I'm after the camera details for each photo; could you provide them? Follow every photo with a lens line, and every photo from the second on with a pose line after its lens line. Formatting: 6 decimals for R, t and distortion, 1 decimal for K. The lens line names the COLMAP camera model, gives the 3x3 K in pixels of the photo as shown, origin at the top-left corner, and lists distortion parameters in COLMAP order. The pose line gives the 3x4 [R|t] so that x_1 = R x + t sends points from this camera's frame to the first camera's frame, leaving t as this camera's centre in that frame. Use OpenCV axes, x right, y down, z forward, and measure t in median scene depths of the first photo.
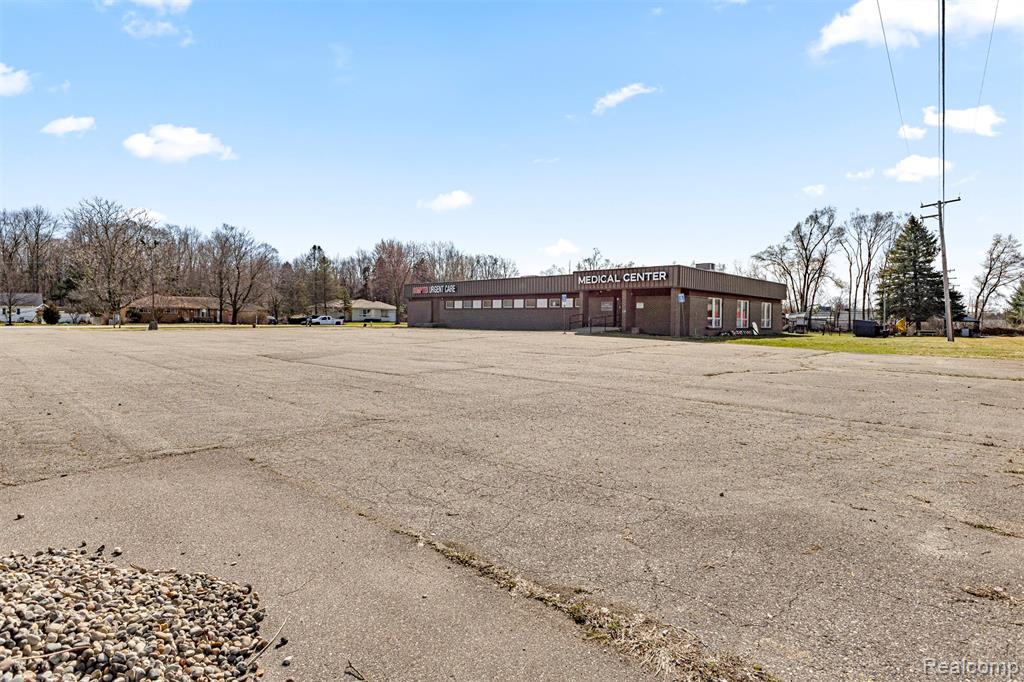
lens RADIAL K [[537.4, 0, 512.0], [0, 537.4, 341.0], [0, 0, 1]] dist [-0.001944, -0.000469]
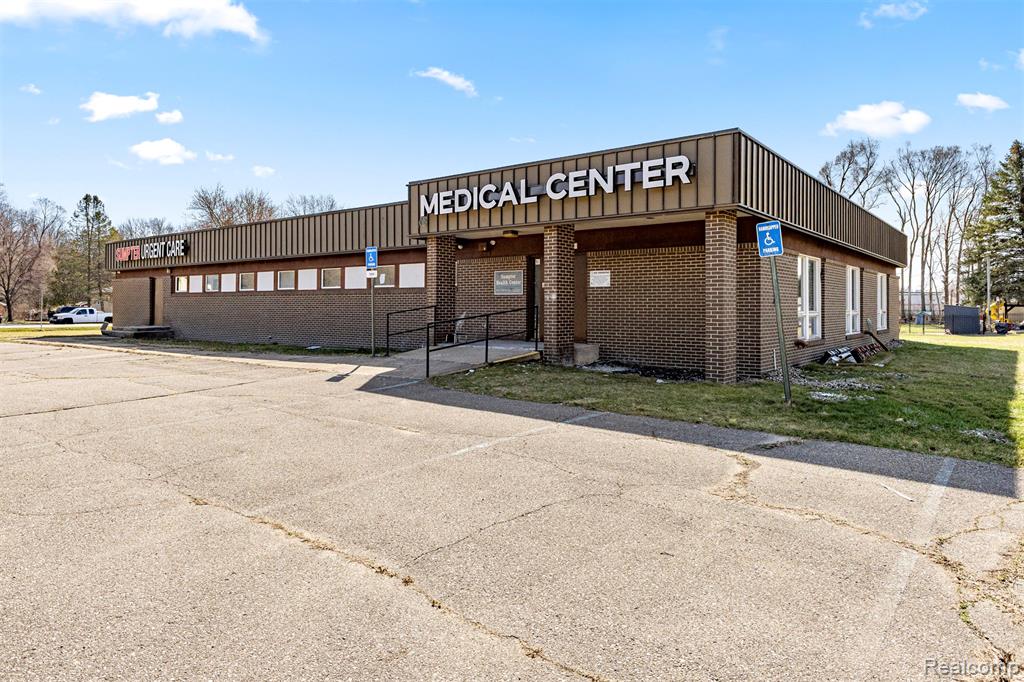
lens RADIAL K [[649.6, 0, 512.0], [0, 649.6, 341.0], [0, 0, 1]] dist [0.035311, -0.014650]
pose [[0.994933, -0.017166, 0.099065, 0.140473], [0.015869, 0.999778, 0.013870, -0.033207], [-0.099281, -0.012228, 0.994984, 0.591658]]
